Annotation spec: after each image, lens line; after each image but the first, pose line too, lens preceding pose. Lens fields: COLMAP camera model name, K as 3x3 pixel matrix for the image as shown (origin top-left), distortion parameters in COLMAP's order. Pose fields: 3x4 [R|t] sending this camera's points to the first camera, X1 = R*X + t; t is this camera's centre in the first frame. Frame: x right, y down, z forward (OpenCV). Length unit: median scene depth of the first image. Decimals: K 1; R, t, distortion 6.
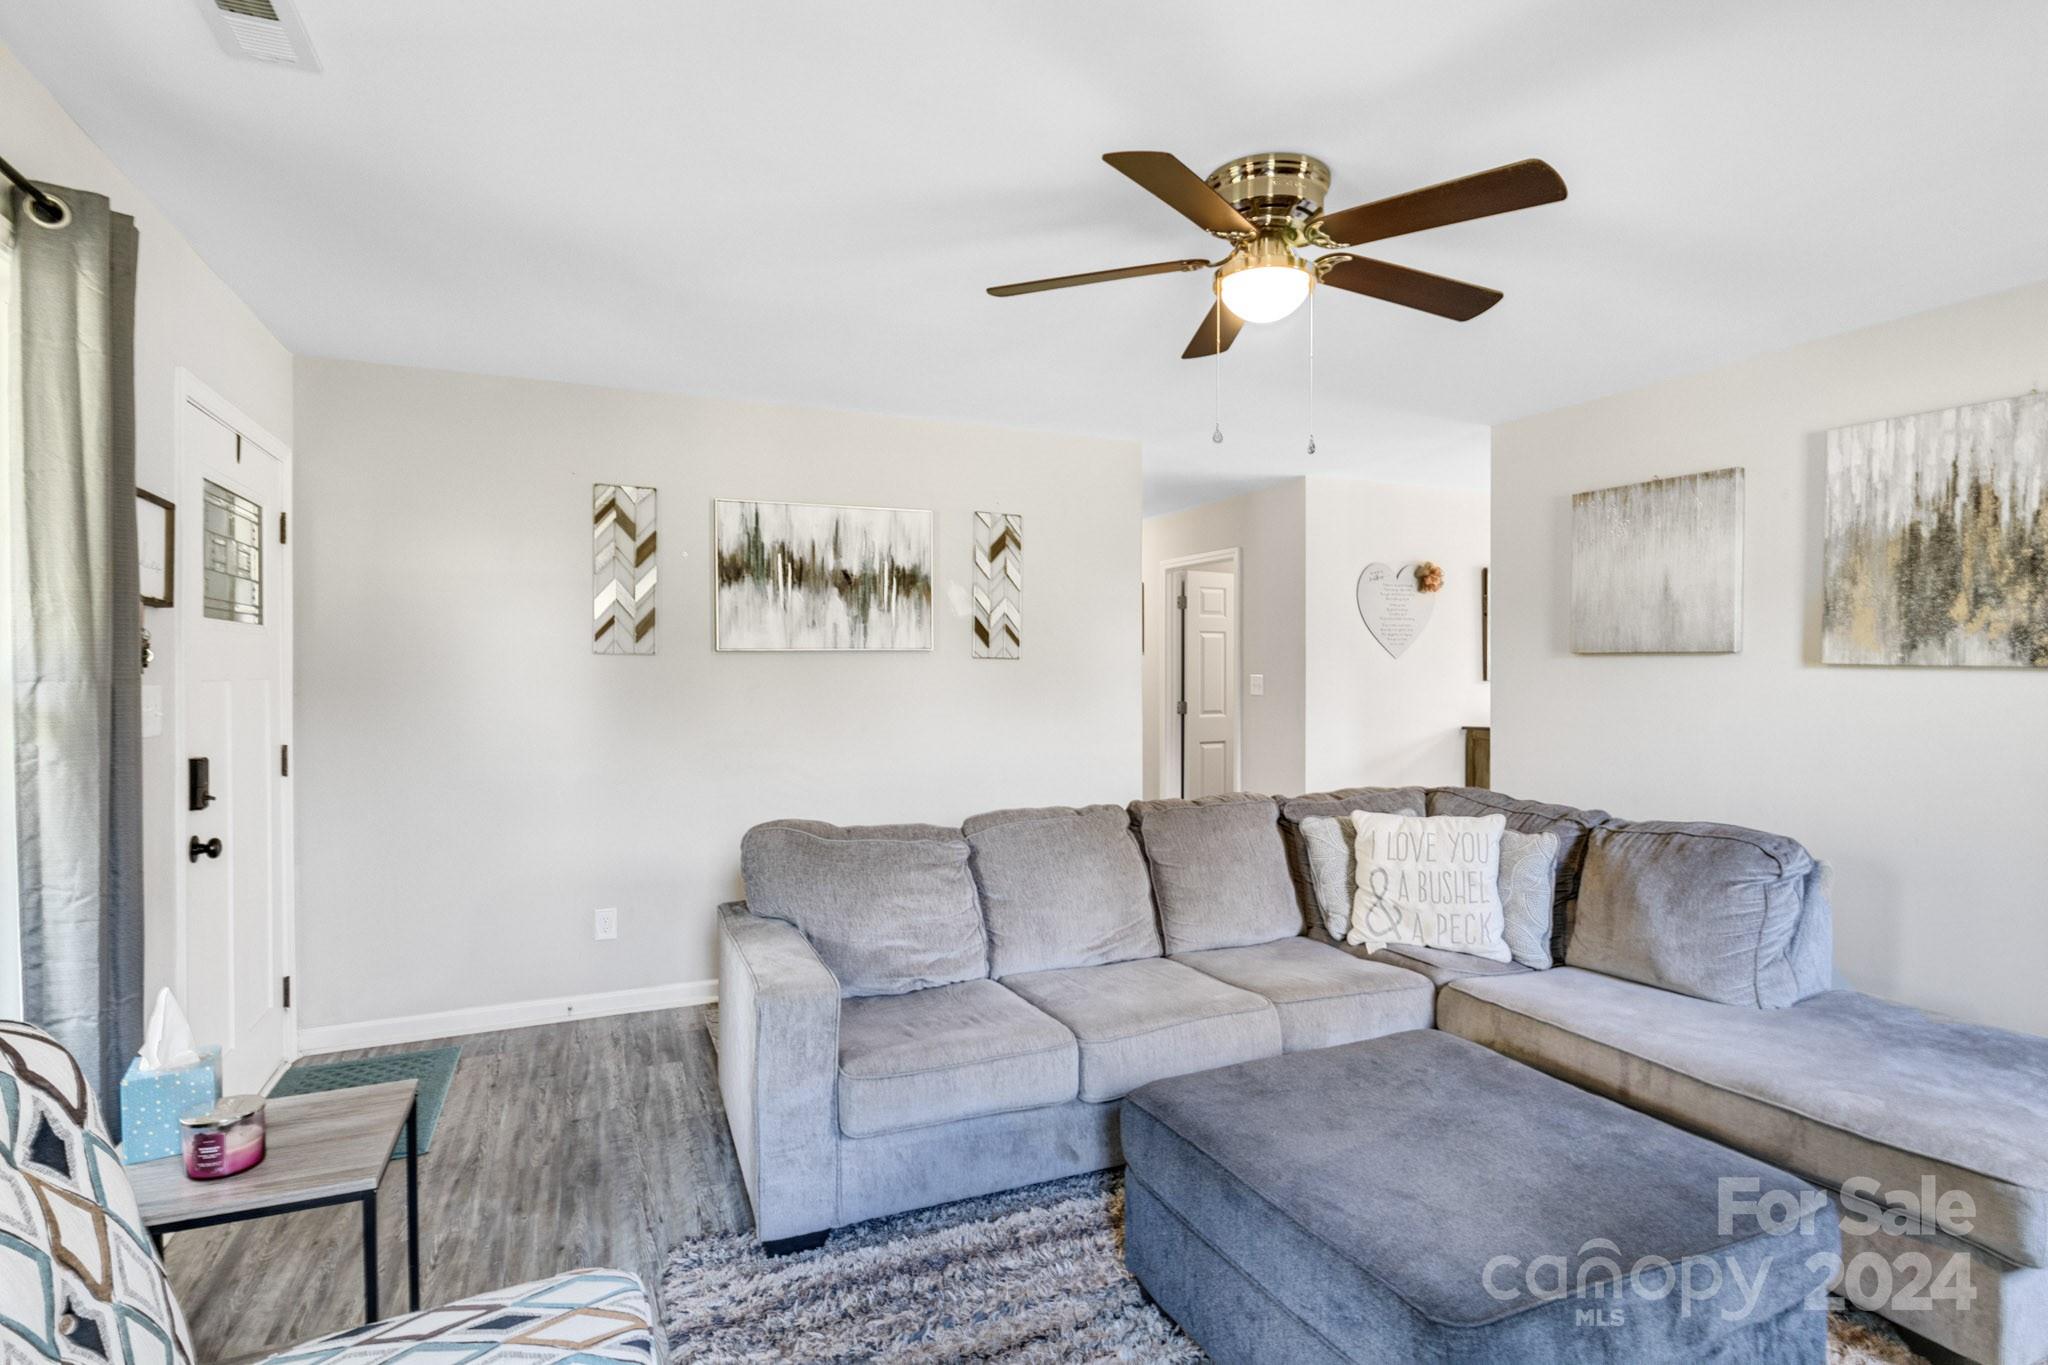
lens RADIAL K [[1016.9, 0, 1024.0], [0, 1016.9, 682.5], [0, 0, 1]] dist [-0.001578, -0.003725]
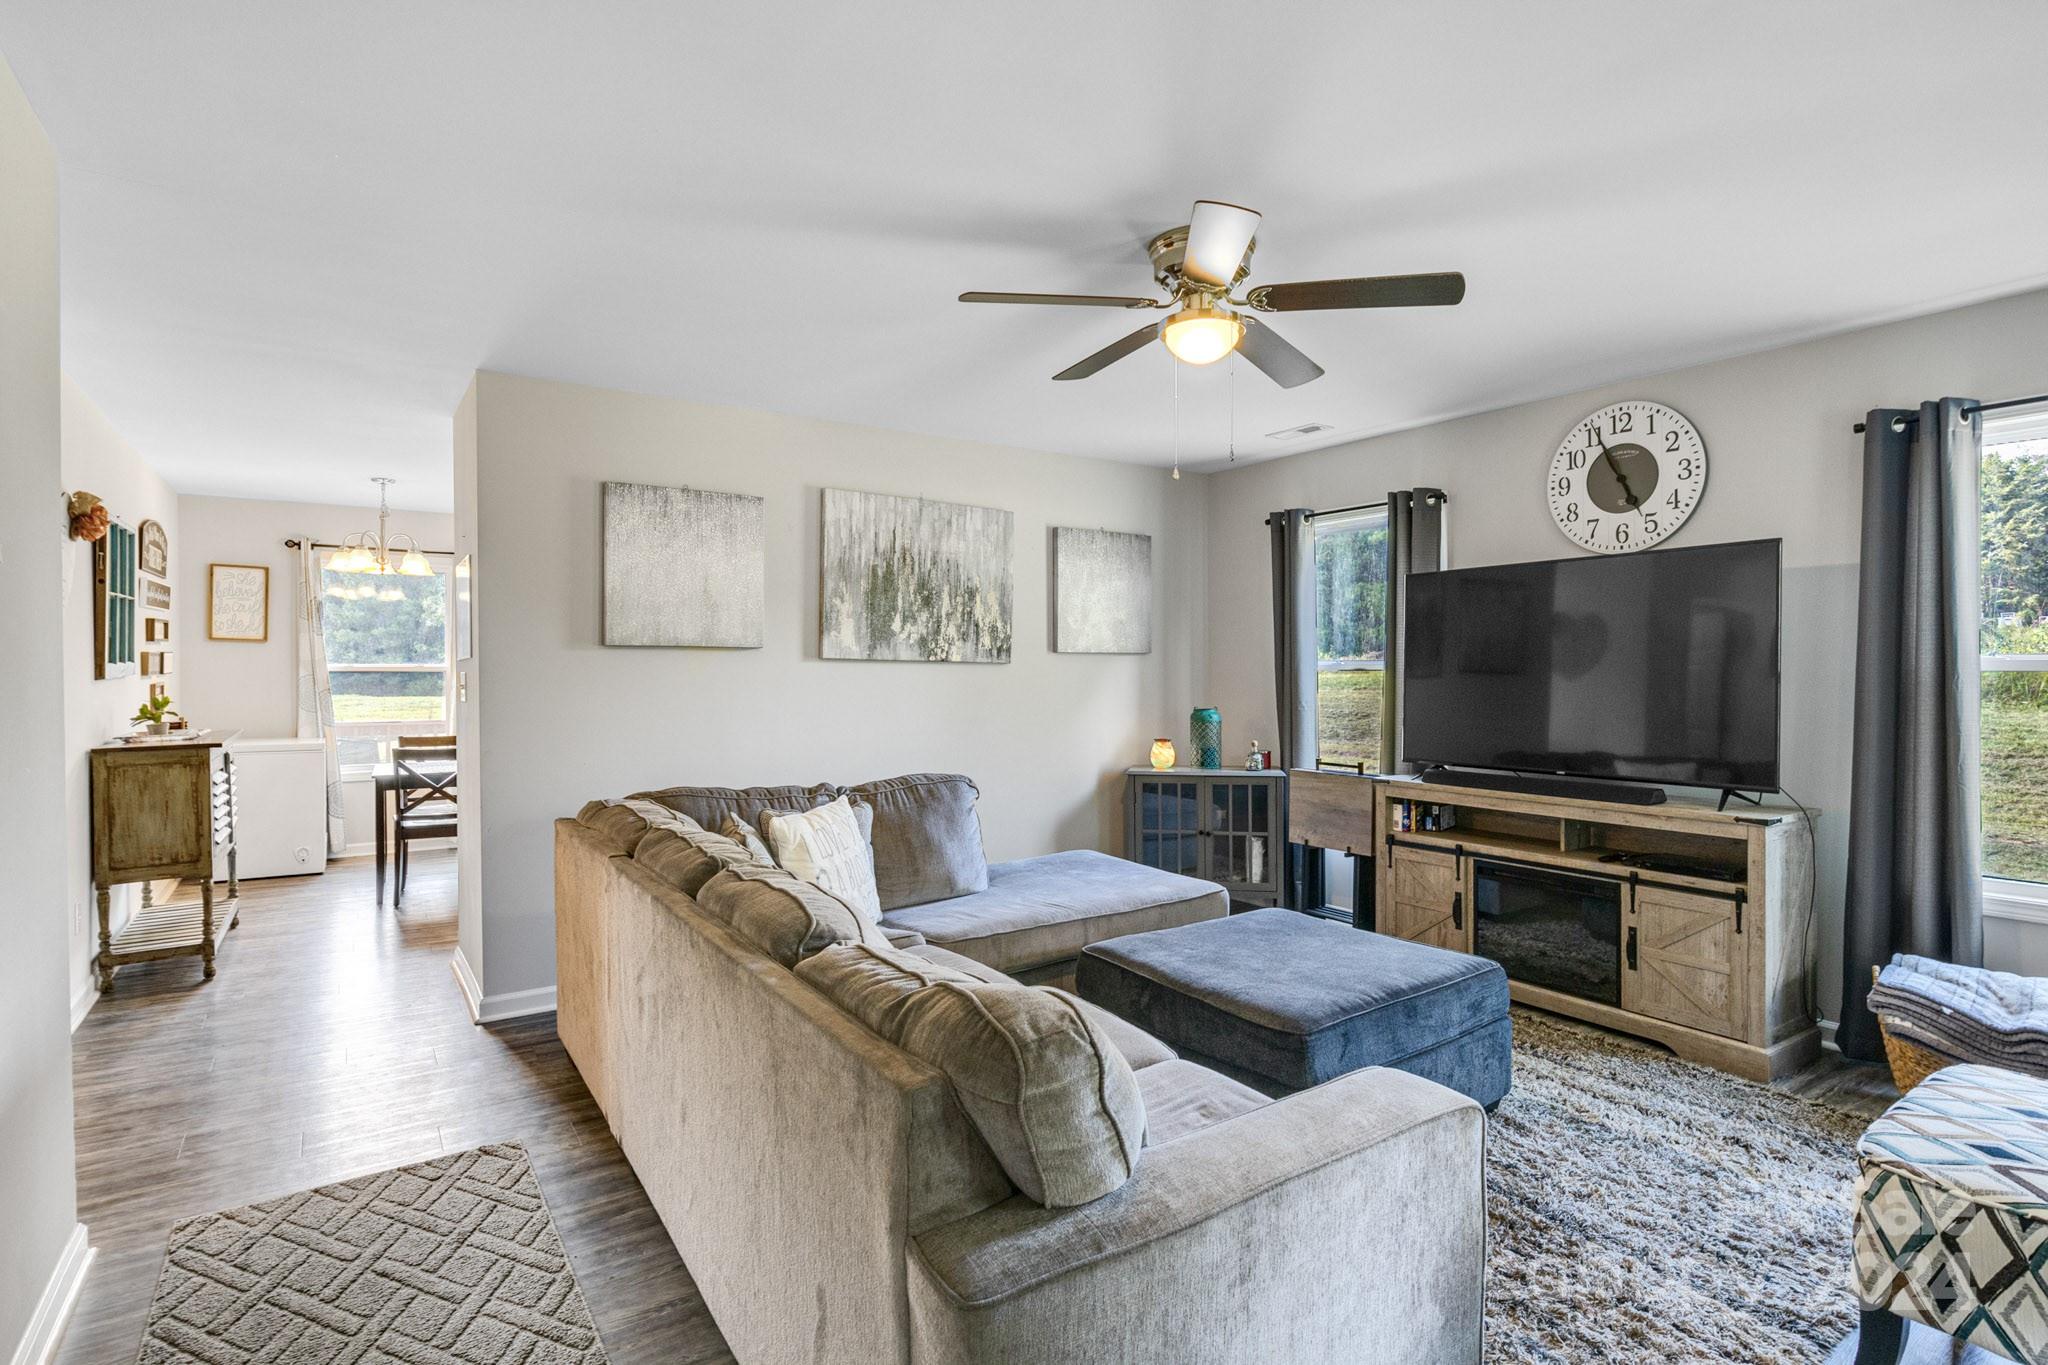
lens RADIAL K [[1016.9, 0, 1024.0], [0, 1016.9, 682.5], [0, 0, 1]] dist [-0.001578, -0.003725]
pose [[-0.171559, -0.010314, 0.985120, -0.652771], [0.013357, 0.999829, 0.012794, 0.000523], [-0.985083, 0.015353, -0.171392, 1.044814]]
